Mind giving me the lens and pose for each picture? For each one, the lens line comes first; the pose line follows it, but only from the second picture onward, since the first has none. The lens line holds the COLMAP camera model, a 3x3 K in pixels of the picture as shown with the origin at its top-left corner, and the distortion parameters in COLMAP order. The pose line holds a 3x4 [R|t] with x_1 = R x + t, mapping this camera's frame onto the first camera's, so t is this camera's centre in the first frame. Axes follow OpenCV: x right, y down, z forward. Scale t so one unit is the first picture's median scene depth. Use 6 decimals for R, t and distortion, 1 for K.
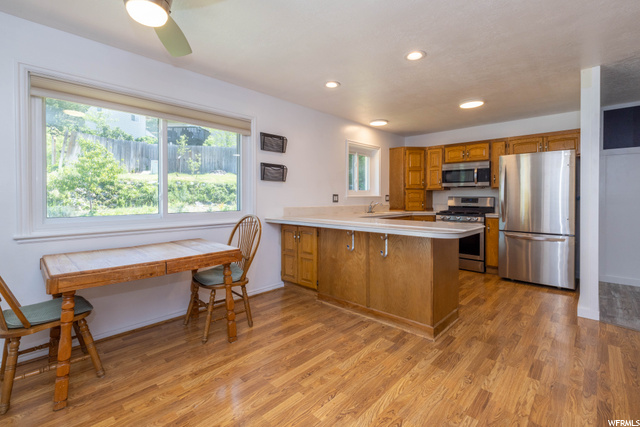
lens RADIAL K [[288.9, 0, 328.1], [0, 288.9, 200.2], [0, 0, 1]] dist [0.004193, 0.000615]
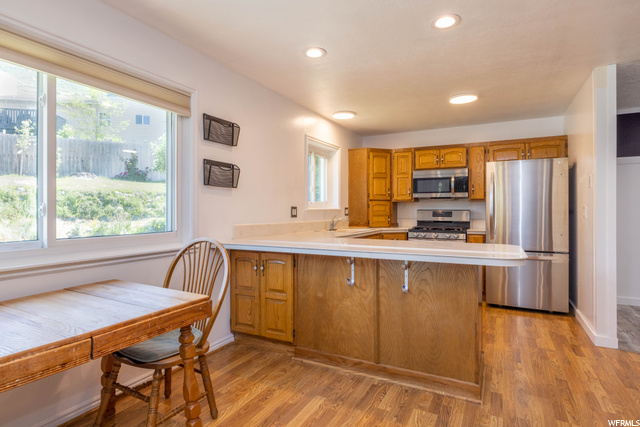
lens RADIAL K [[345.6, 0, 318.0], [0, 345.6, 210.2], [0, 0, 1]] dist [0.000884, -0.000938]
pose [[0.967518, -0.001286, 0.252801, -0.174425], [0.003912, 0.999943, -0.009884, -0.002965], [-0.252774, 0.010552, 0.967468, 0.157311]]
